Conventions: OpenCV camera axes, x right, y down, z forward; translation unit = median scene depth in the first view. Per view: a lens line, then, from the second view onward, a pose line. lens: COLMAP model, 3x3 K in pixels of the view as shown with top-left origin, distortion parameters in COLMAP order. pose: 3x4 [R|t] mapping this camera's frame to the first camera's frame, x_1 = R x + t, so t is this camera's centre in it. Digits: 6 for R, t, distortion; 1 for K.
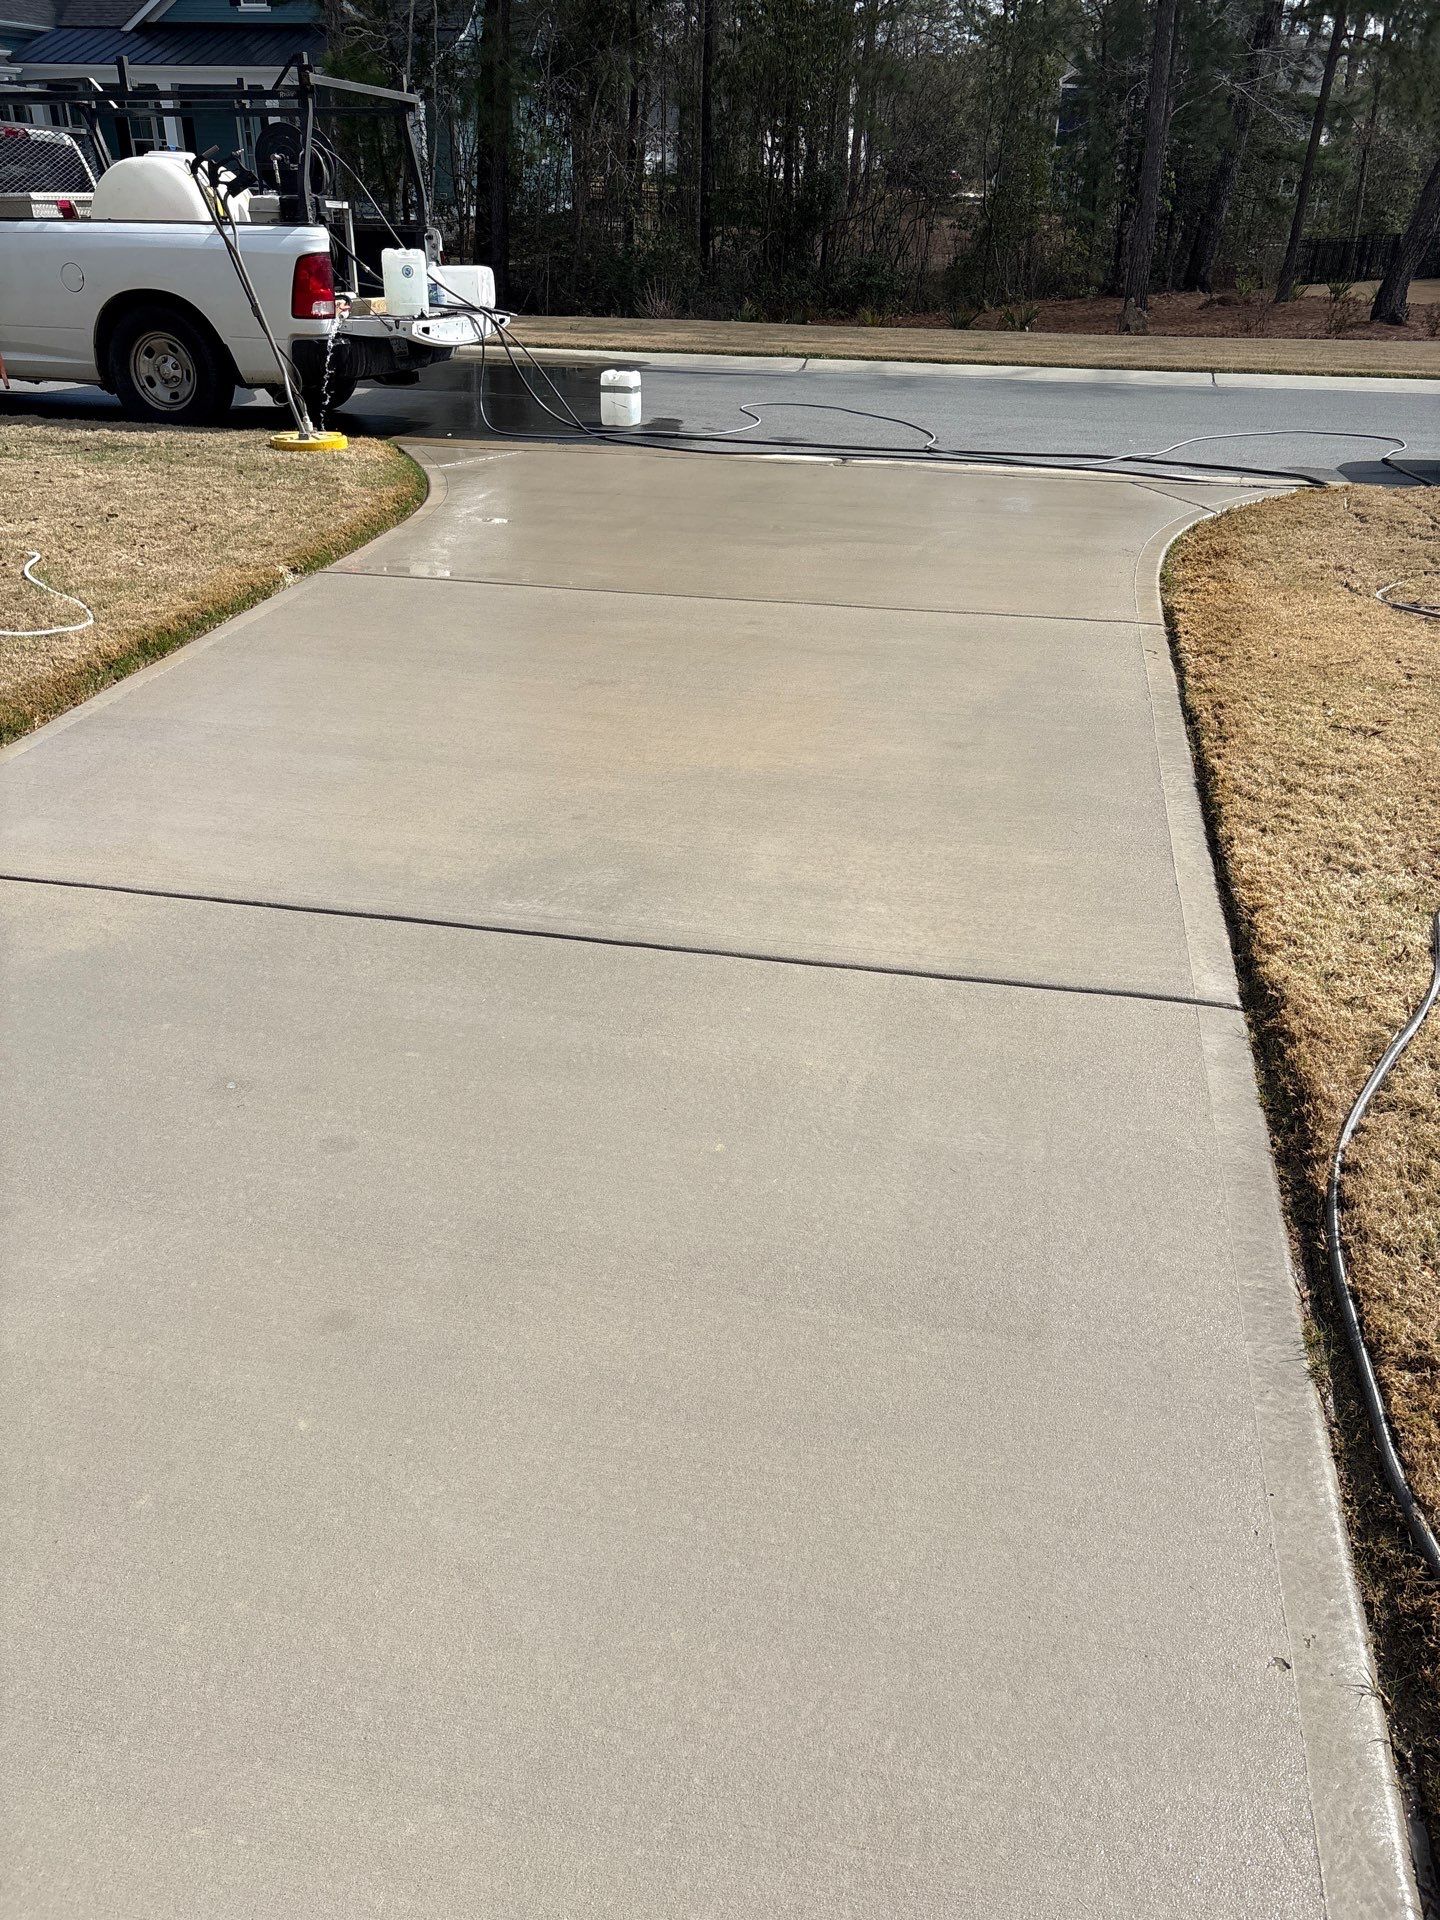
lens RADIAL K [[1317.7, 0, 720.0], [0, 1317.7, 960.0], [0, 0, 1]] dist [0.001661, 0.000820]
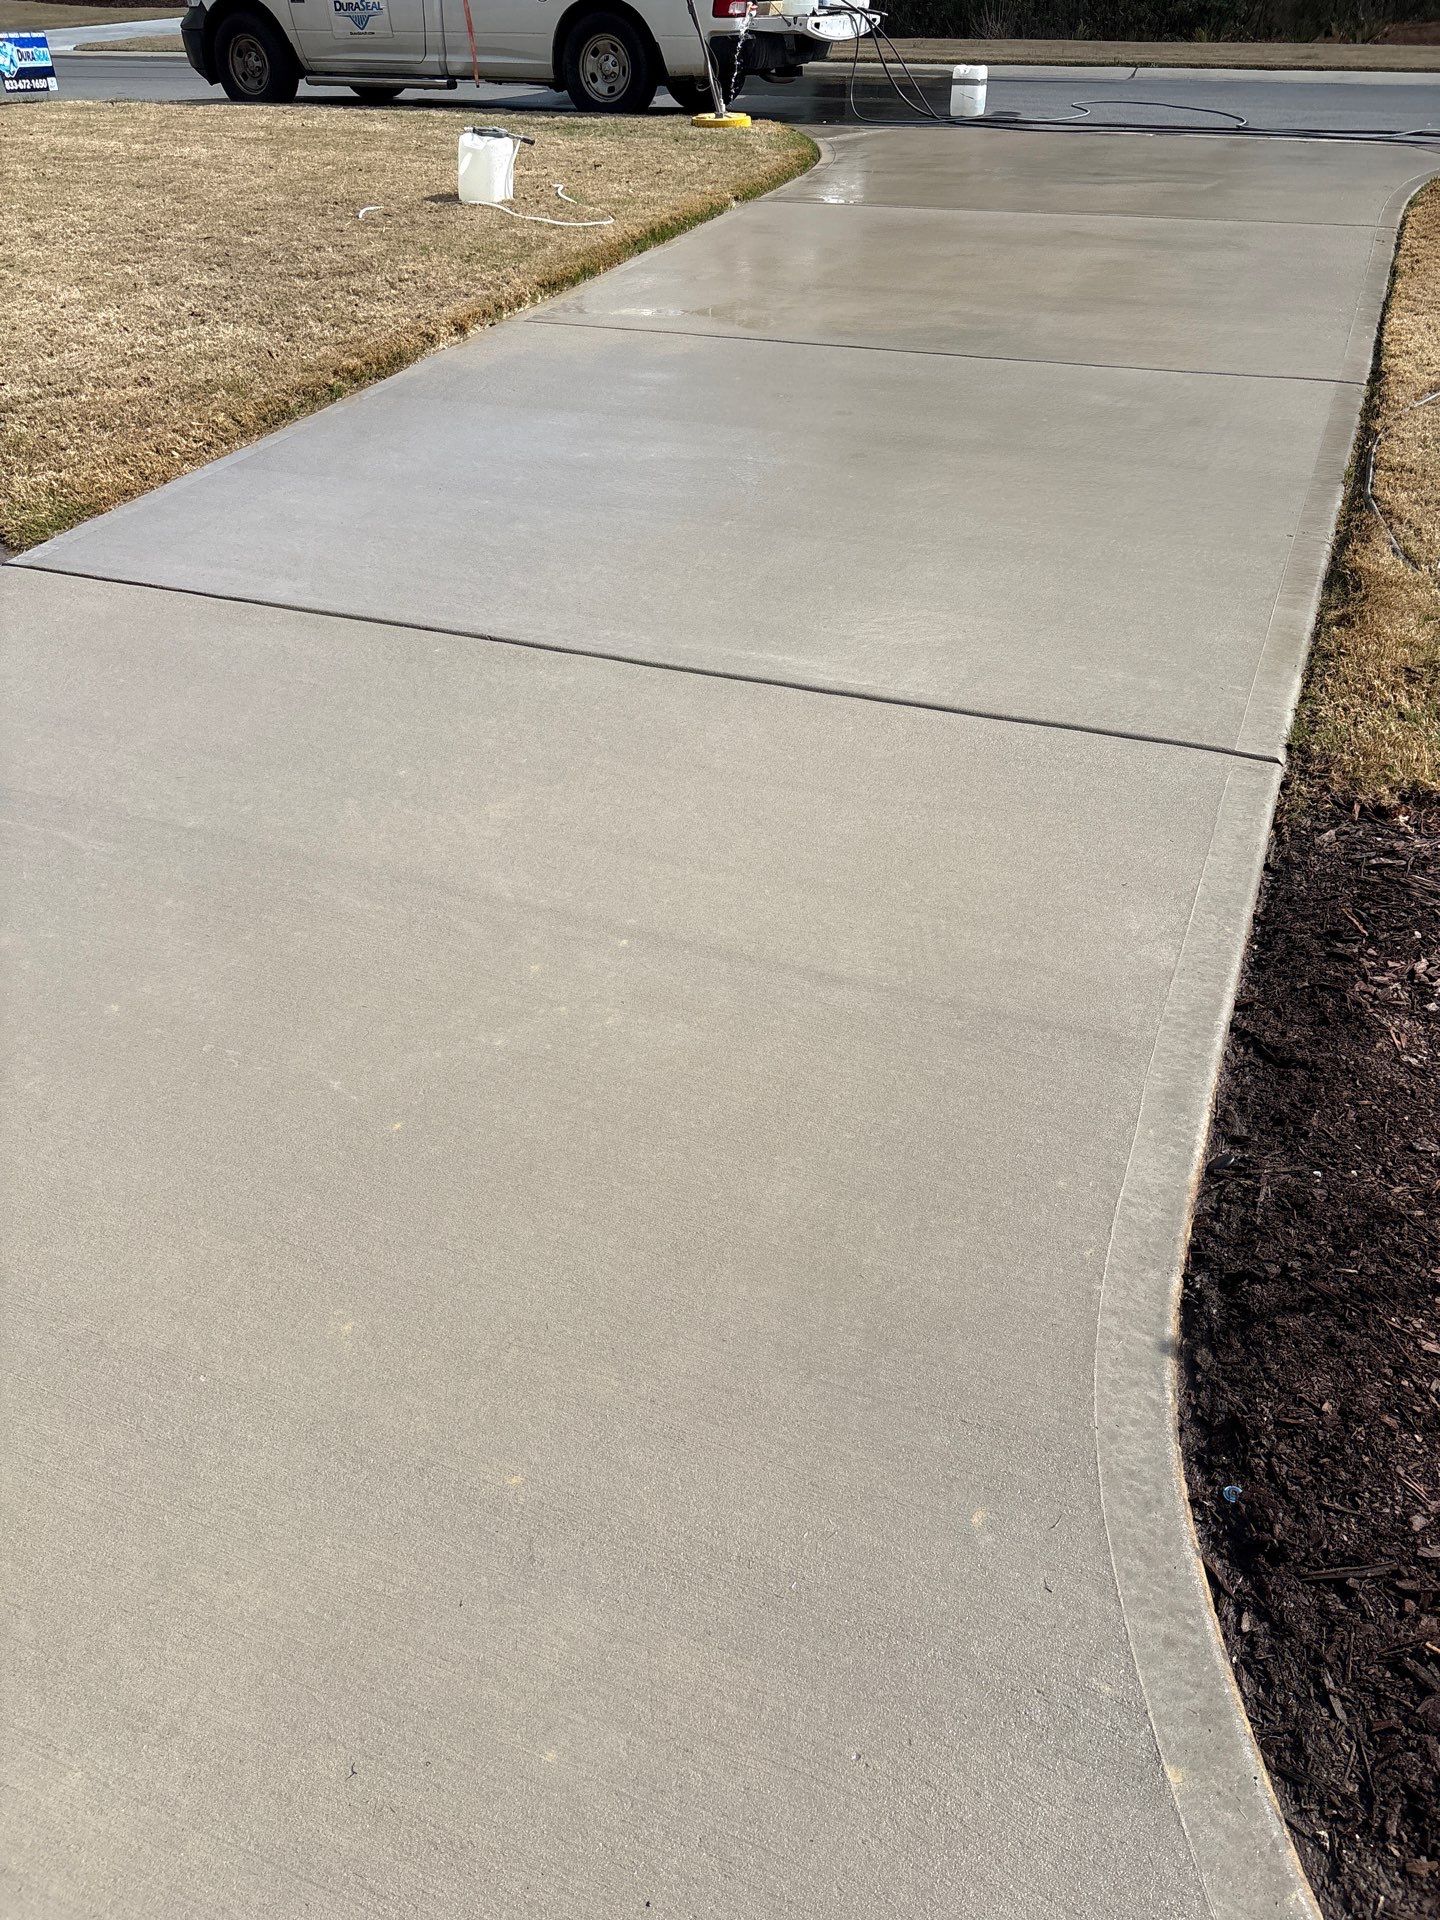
lens RADIAL K [[1351.1, 0, 756.5], [0, 1351.1, 960.7], [0, 0, 1]] dist [0.007011, -0.020798]
pose [[0.984440, 0.078739, -0.157095, -0.013906], [-0.058217, 0.989644, 0.131210, 0.217354], [0.165799, -0.120022, 0.978829, -0.333782]]
